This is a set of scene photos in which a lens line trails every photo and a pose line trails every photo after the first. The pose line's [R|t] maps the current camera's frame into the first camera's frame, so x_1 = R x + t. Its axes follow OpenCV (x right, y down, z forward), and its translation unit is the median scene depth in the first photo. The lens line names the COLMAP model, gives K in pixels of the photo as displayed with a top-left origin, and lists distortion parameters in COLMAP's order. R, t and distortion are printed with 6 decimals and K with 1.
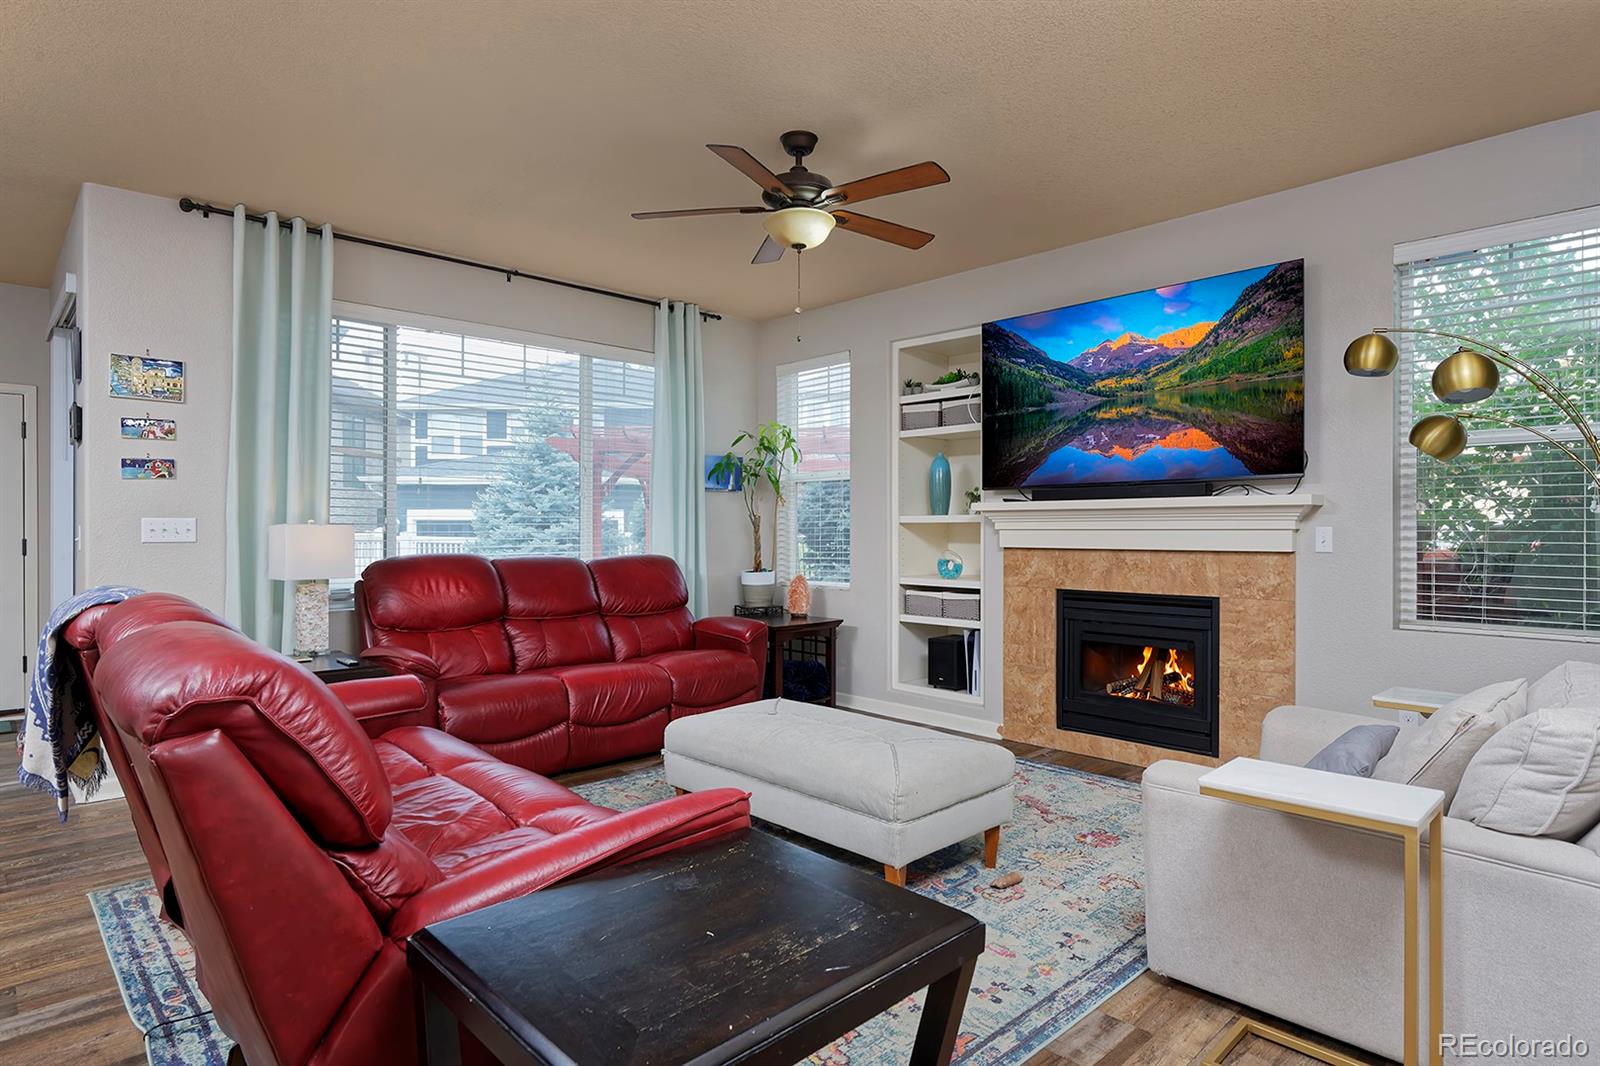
lens RADIAL K [[905.2, 0, 809.4], [0, 905.2, 528.7], [0, 0, 1]] dist [0.000890, -0.000688]
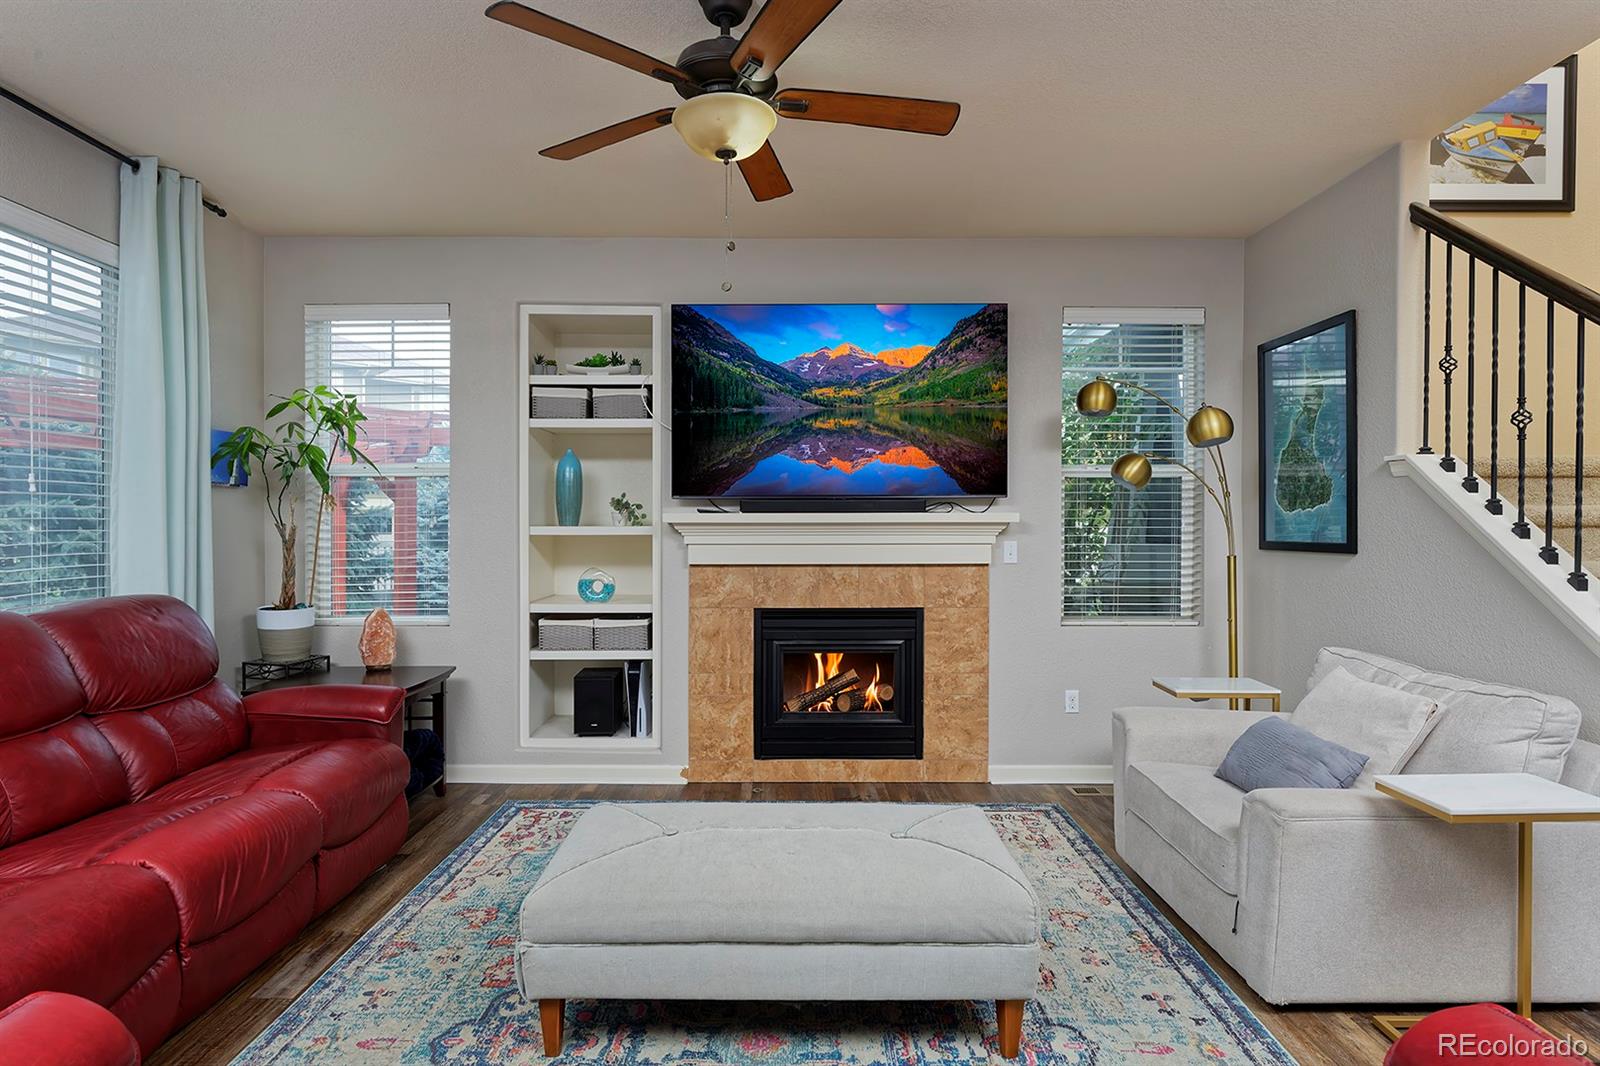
lens RADIAL K [[852.5, 0, 807.3], [0, 852.5, 529.1], [0, 0, 1]] dist [-0.011652, 0.001412]
pose [[0.681279, -0.003465, 0.732016, -0.346319], [-0.001215, 0.999982, 0.005865, -0.020384], [-0.732023, -0.004884, 0.681263, 0.395904]]
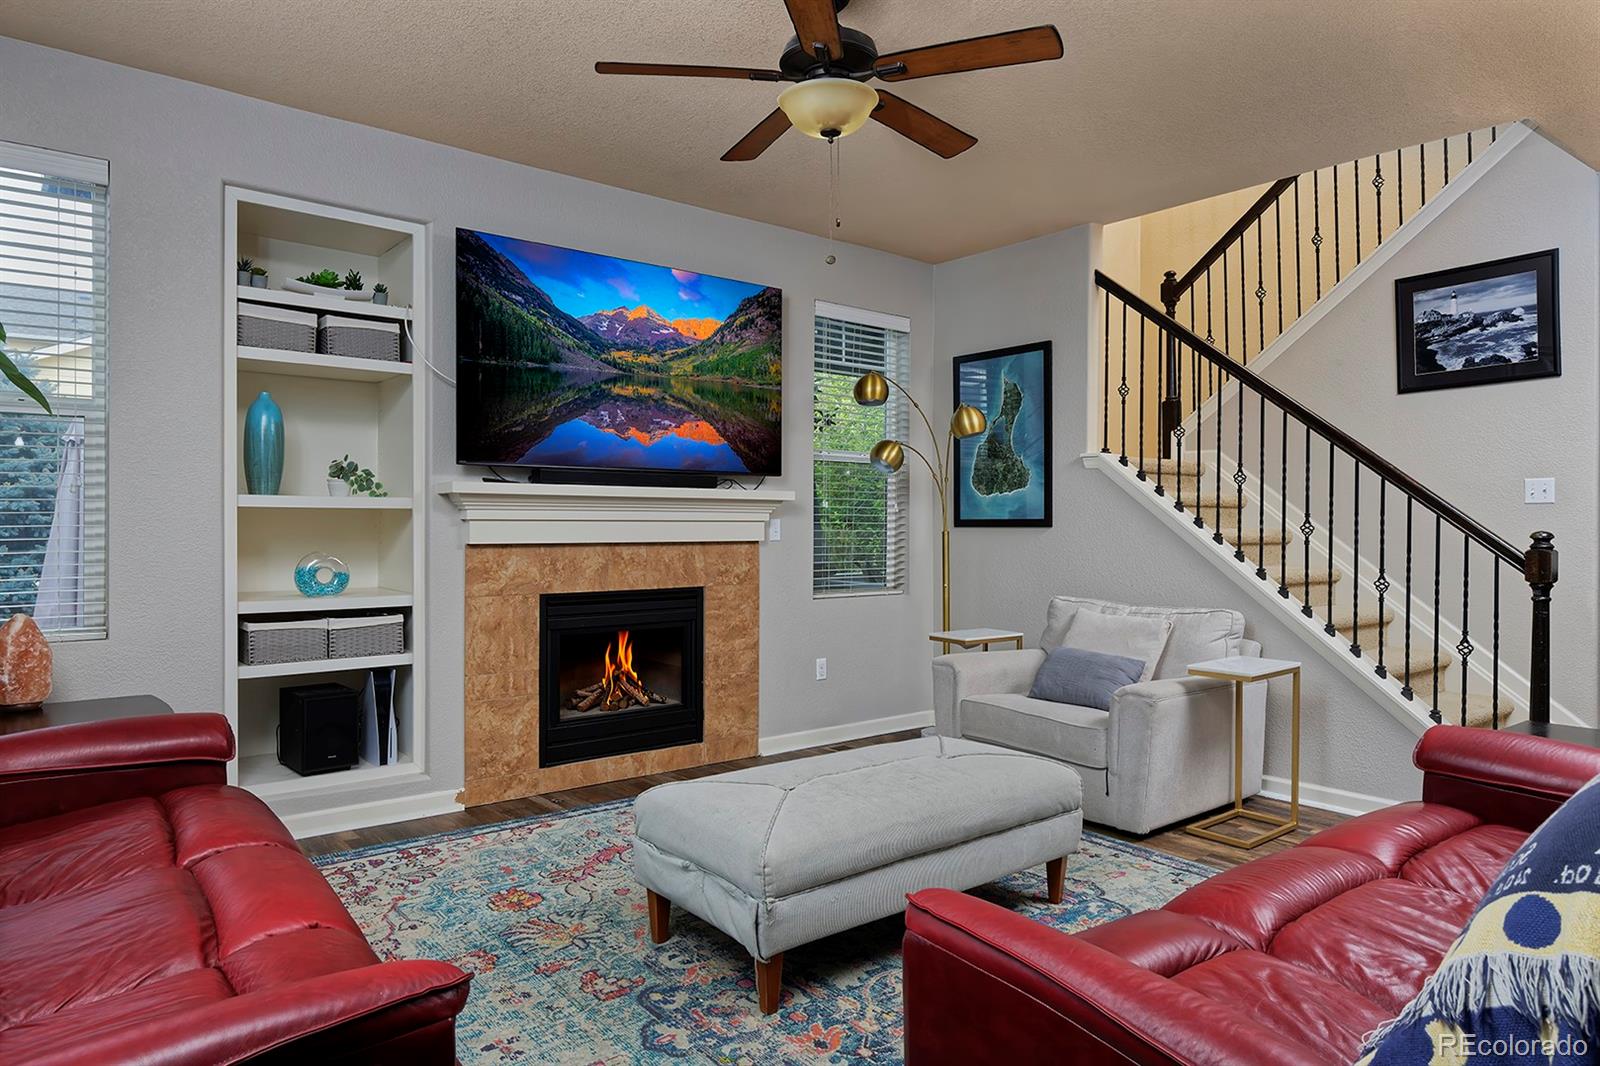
lens RADIAL K [[971.5, 0, 860.9], [0, 971.5, 533.3], [0, 0, 1]] dist [-0.001836, -0.001492]
pose [[0.053539, -0.009426, 0.998521, -0.607586], [-0.004601, 0.999943, 0.009686, 0.002966], [-0.998555, -0.005113, 0.053493, 0.715747]]
